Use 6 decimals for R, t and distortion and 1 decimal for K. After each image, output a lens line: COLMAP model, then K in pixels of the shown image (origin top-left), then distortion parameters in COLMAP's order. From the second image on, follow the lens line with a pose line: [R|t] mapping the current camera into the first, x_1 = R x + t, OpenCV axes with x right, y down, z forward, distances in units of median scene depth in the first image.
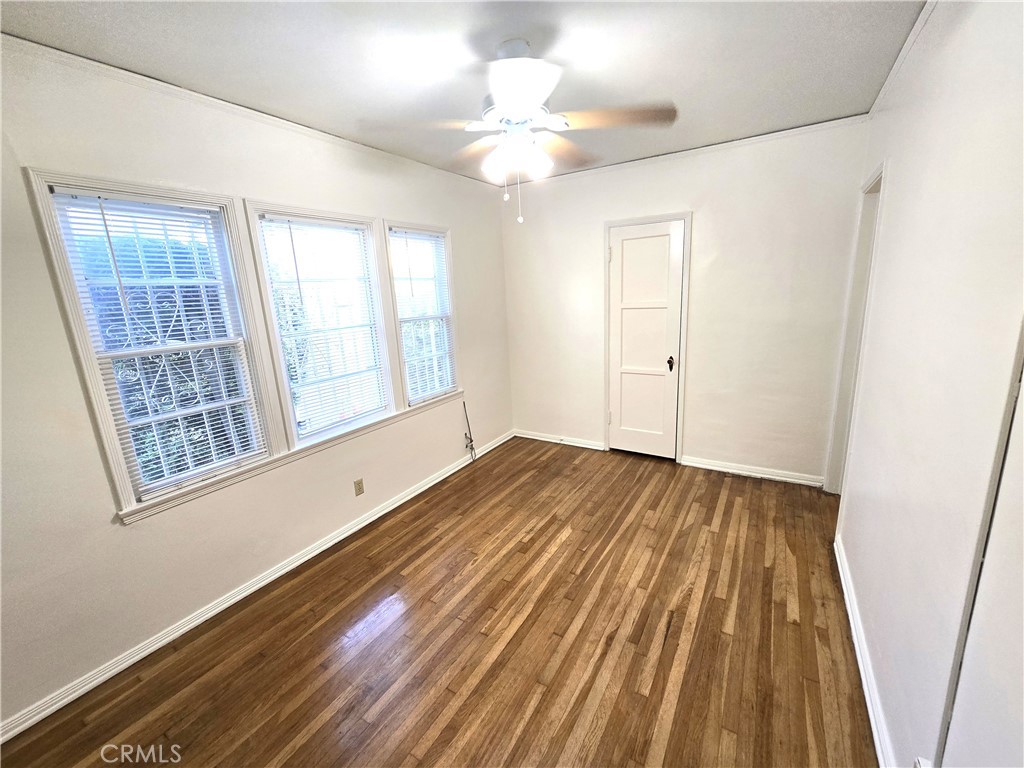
lens RADIAL K [[417.6, 0, 513.4], [0, 417.6, 382.2], [0, 0, 1]] dist [0.004590, 0.000622]
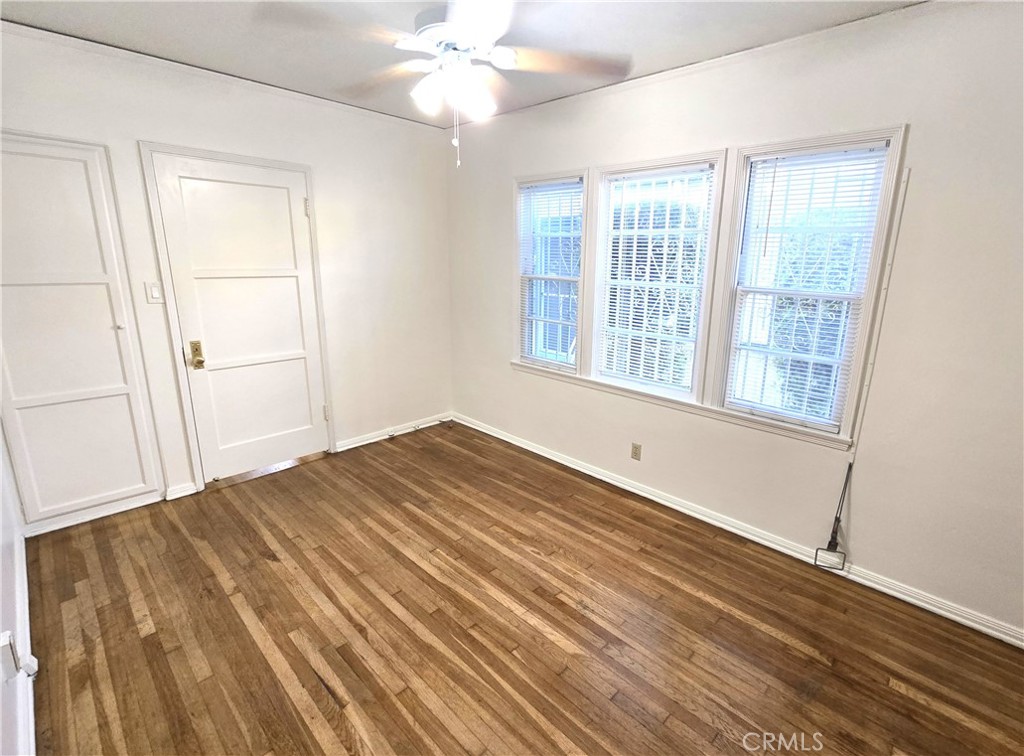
lens RADIAL K [[472.1, 0, 549.6], [0, 472.1, 365.5], [0, 0, 1]] dist [-0.001483, 0.000872]
pose [[-0.179860, 0.266422, -0.946926, 0.818570], [-0.227251, 0.925331, 0.303511, -0.274379], [0.957083, 0.269779, -0.105886, 1.124494]]
